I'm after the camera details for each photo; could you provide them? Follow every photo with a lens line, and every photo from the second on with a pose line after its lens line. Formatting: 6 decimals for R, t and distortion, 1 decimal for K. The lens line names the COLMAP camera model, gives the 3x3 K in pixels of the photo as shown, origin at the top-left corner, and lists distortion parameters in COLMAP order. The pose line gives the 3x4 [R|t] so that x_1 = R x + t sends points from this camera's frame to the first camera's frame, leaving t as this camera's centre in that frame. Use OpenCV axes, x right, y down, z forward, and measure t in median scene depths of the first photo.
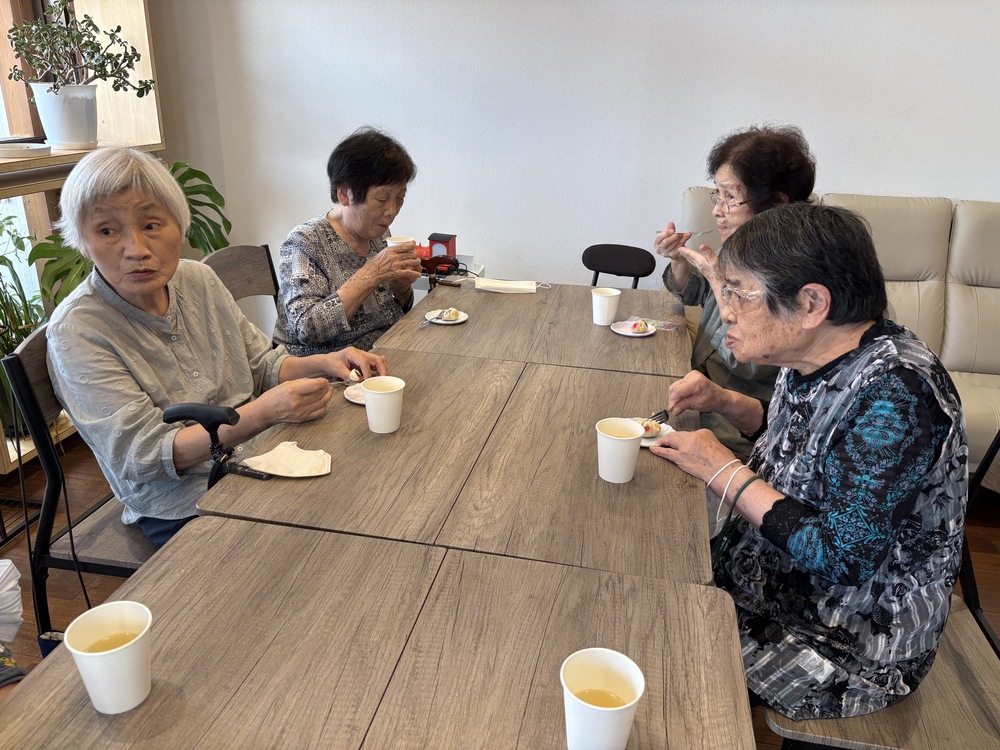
lens RADIAL K [[763.4, 0, 496.8], [0, 763.4, 369.1], [0, 0, 1]] dist [0.040601, -0.030025]
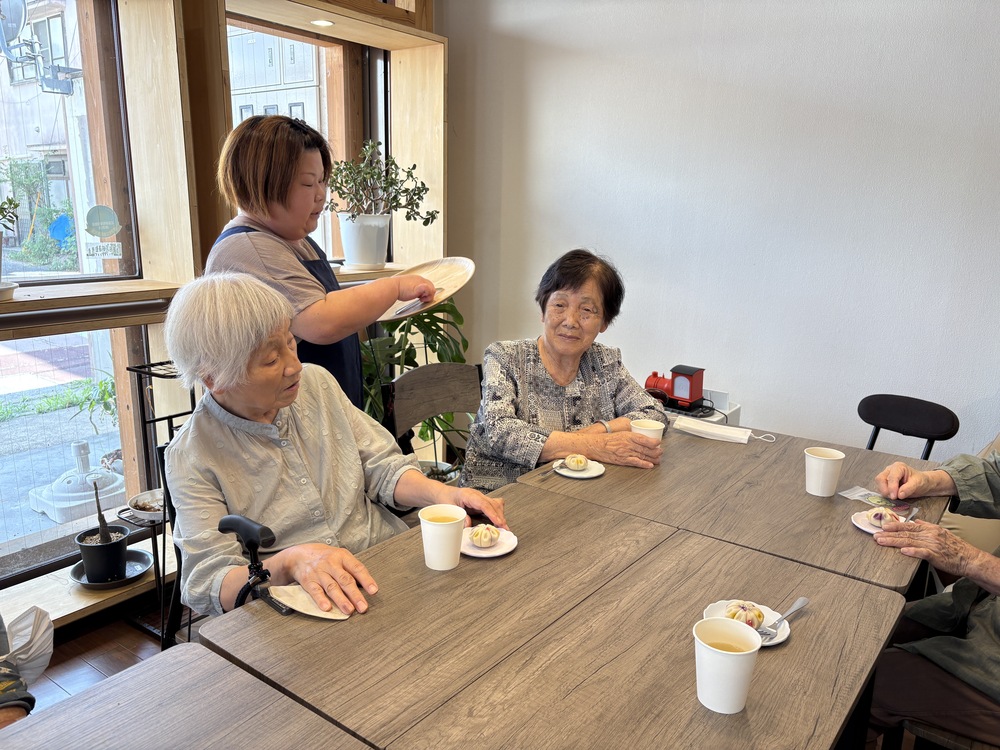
lens RADIAL K [[763.4, 0, 479.0], [0, 763.4, 389.1], [0, 0, 1]] dist [0.040601, -0.030025]
pose [[0.893800, 0.084230, -0.440484, 0.106034], [-0.146888, 0.983009, -0.110082, -0.017758], [0.423728, 0.163093, 0.890986, 0.109607]]
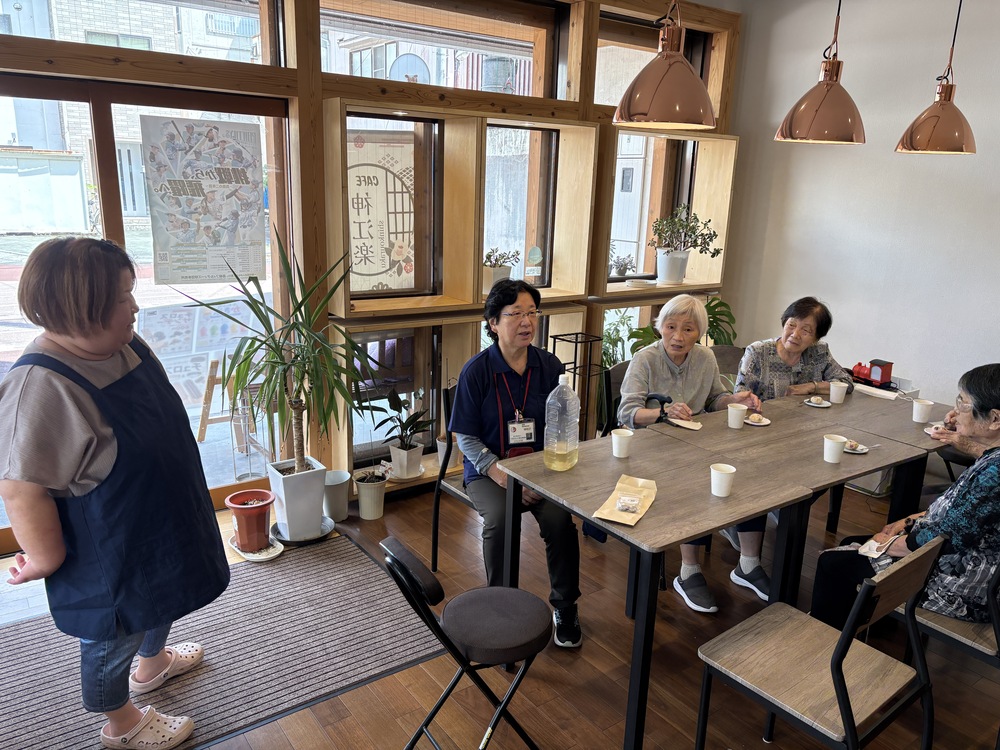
lens RADIAL K [[763.4, 0, 486.3], [0, 763.4, 379.3], [0, 0, 1]] dist [0.040601, -0.030025]
pose [[0.725594, 0.166355, -0.667712, 0.363711], [-0.256043, 0.965934, -0.037585, 0.101759], [0.638714, 0.198235, 0.743470, -0.544746]]
